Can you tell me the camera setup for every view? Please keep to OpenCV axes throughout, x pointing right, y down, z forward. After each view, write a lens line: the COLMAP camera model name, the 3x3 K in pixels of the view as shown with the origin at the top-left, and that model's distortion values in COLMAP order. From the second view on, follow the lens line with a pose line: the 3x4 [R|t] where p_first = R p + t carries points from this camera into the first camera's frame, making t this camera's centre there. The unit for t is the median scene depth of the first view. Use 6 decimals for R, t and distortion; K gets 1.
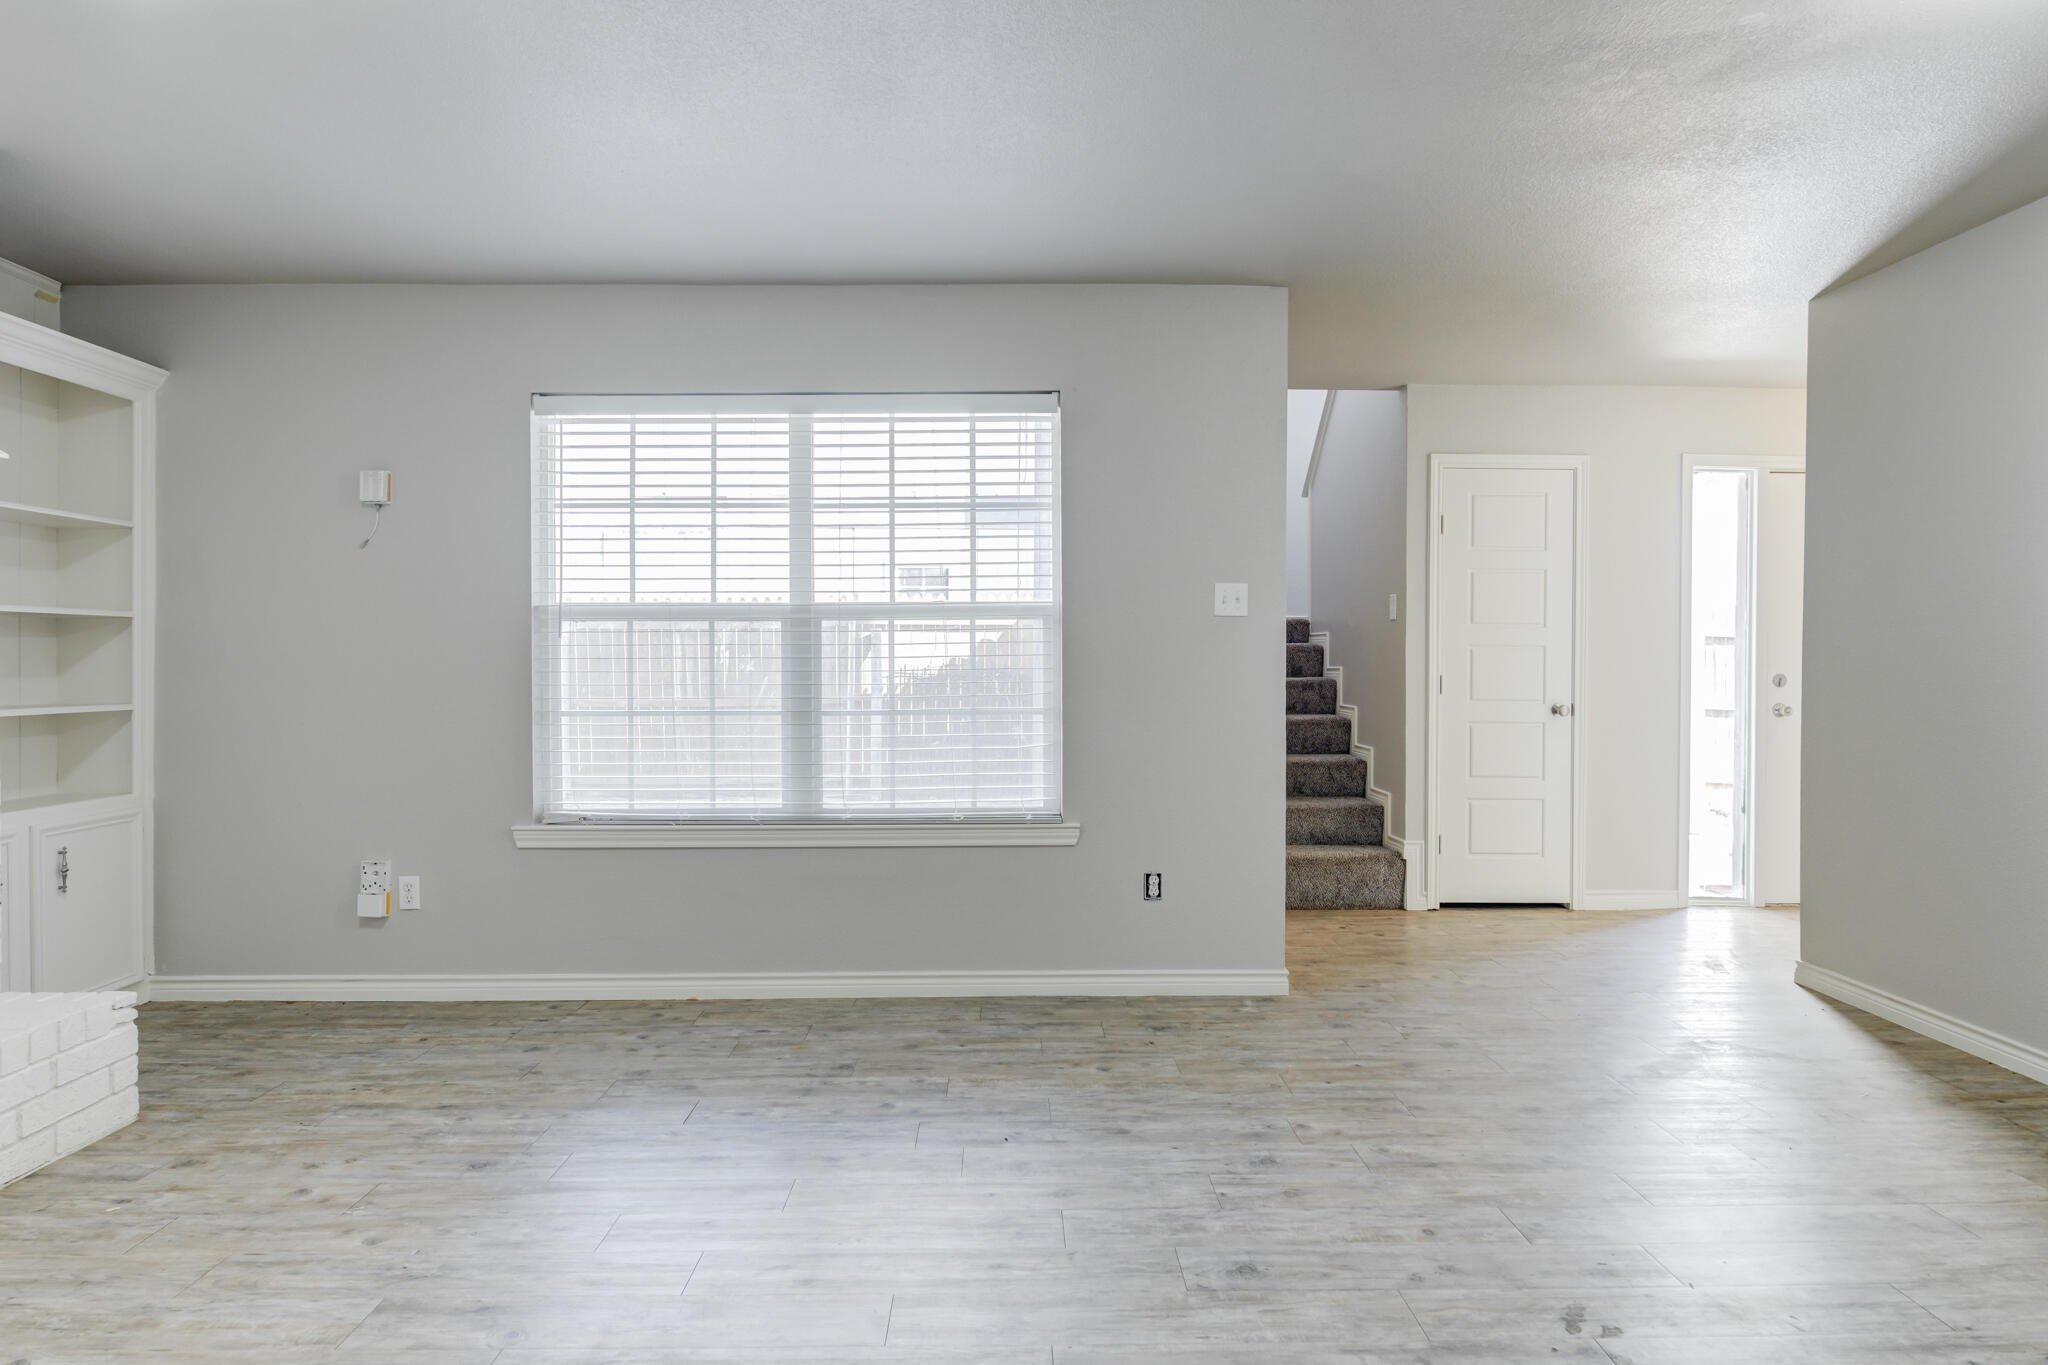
lens RADIAL K [[1083.8, 0, 1009.6], [0, 1083.8, 662.8], [0, 0, 1]] dist [-0.009222, 0.000252]
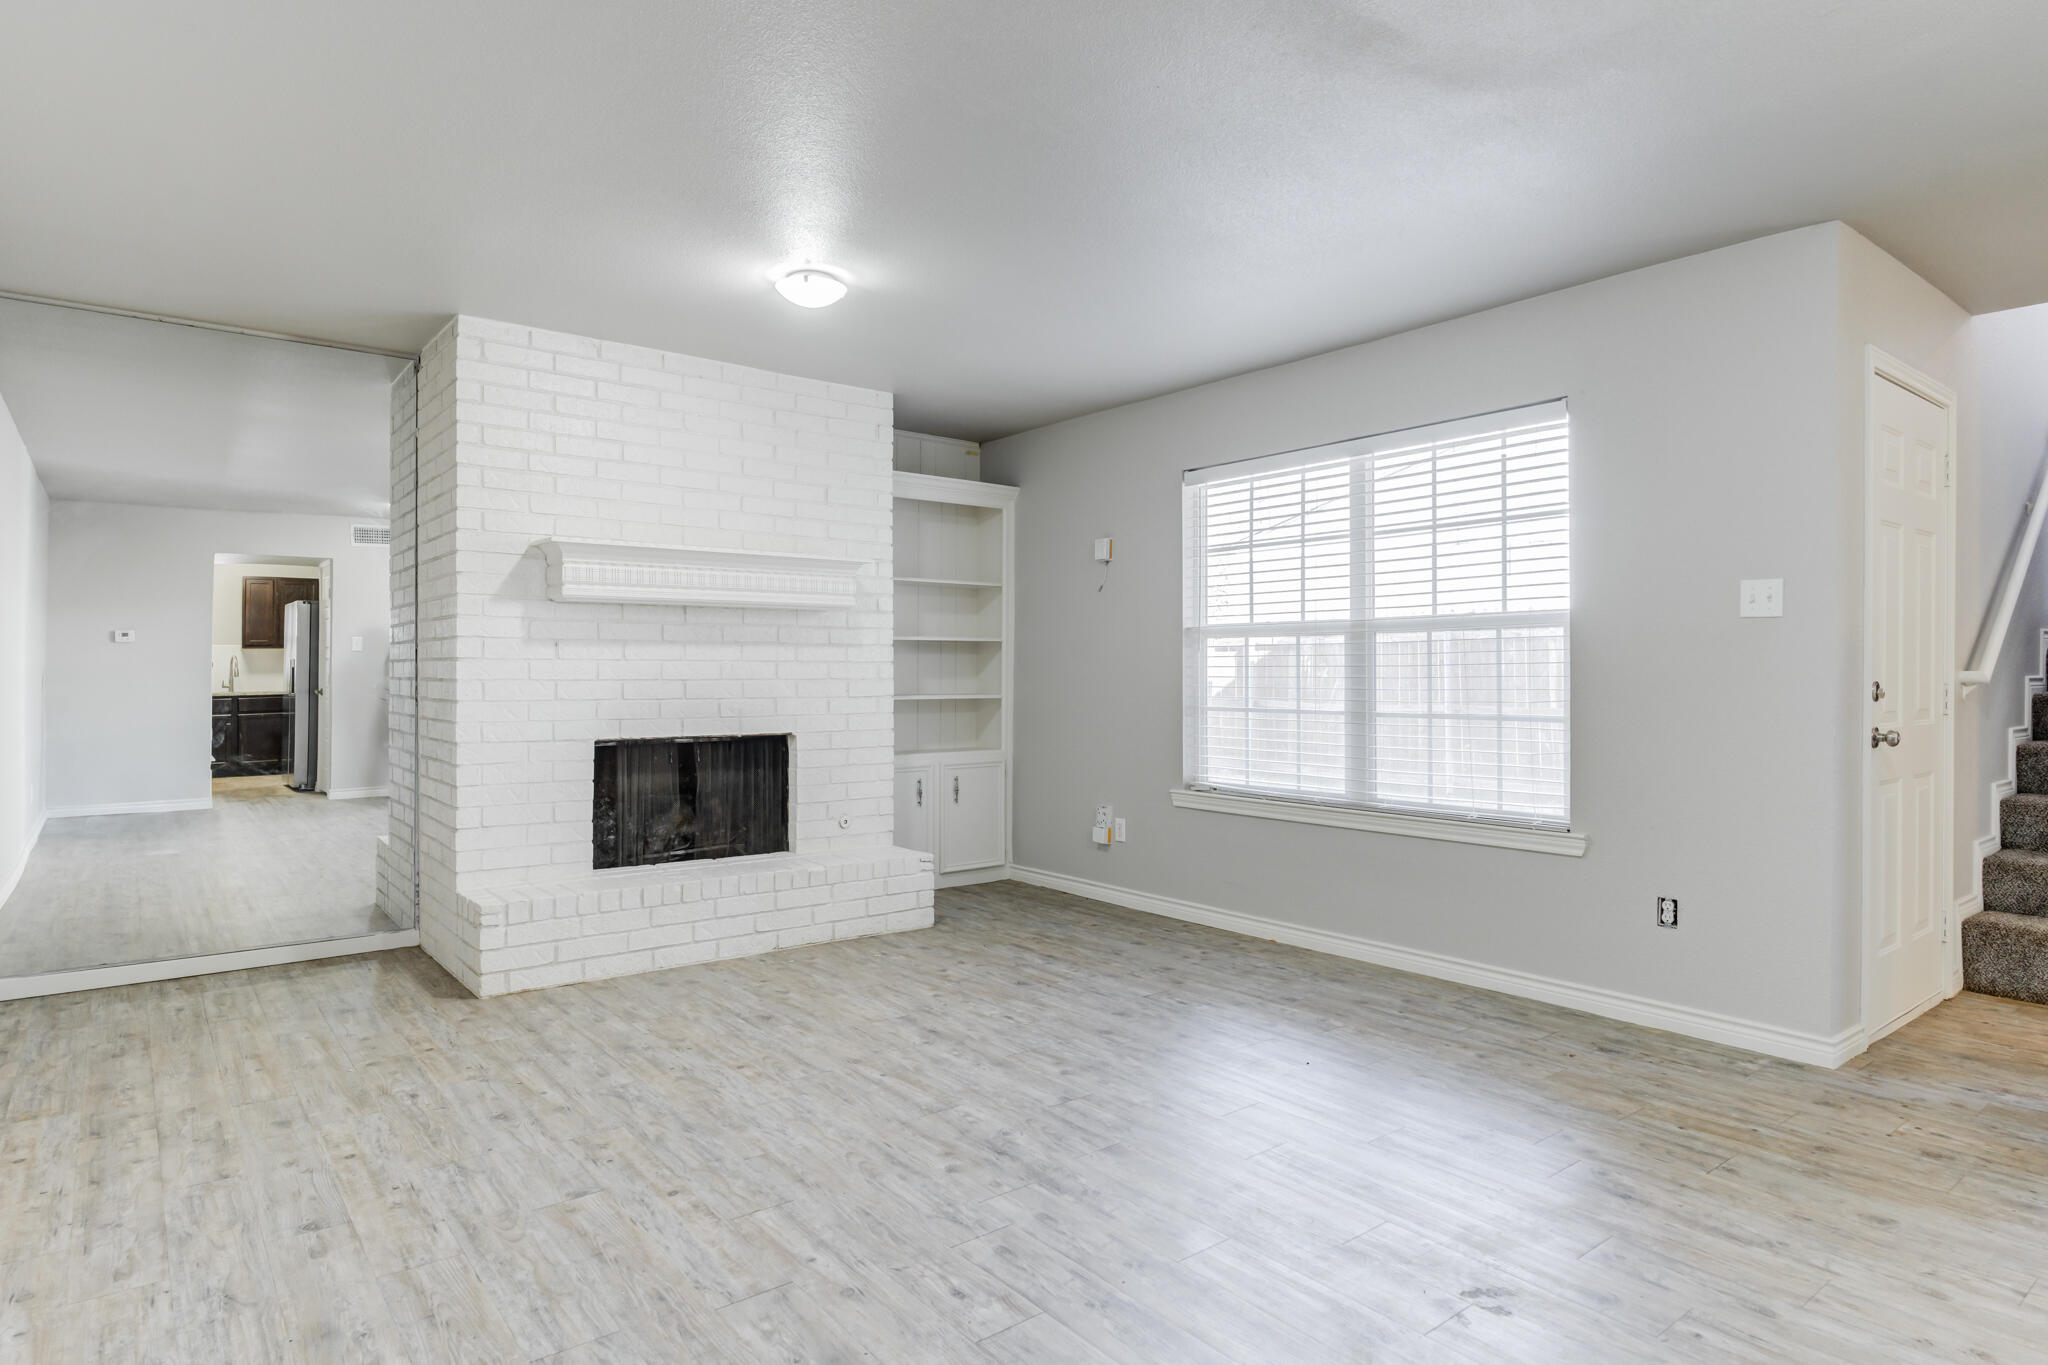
lens RADIAL K [[1106.7, 0, 1023.6], [0, 1106.7, 661.2], [0, 0, 1]] dist [-0.022110, -0.001330]
pose [[0.619942, -0.005087, -0.784631, 0.523939], [0.001589, 0.999985, -0.005227, -0.004229], [0.784646, 0.001993, 0.619940, -0.013379]]
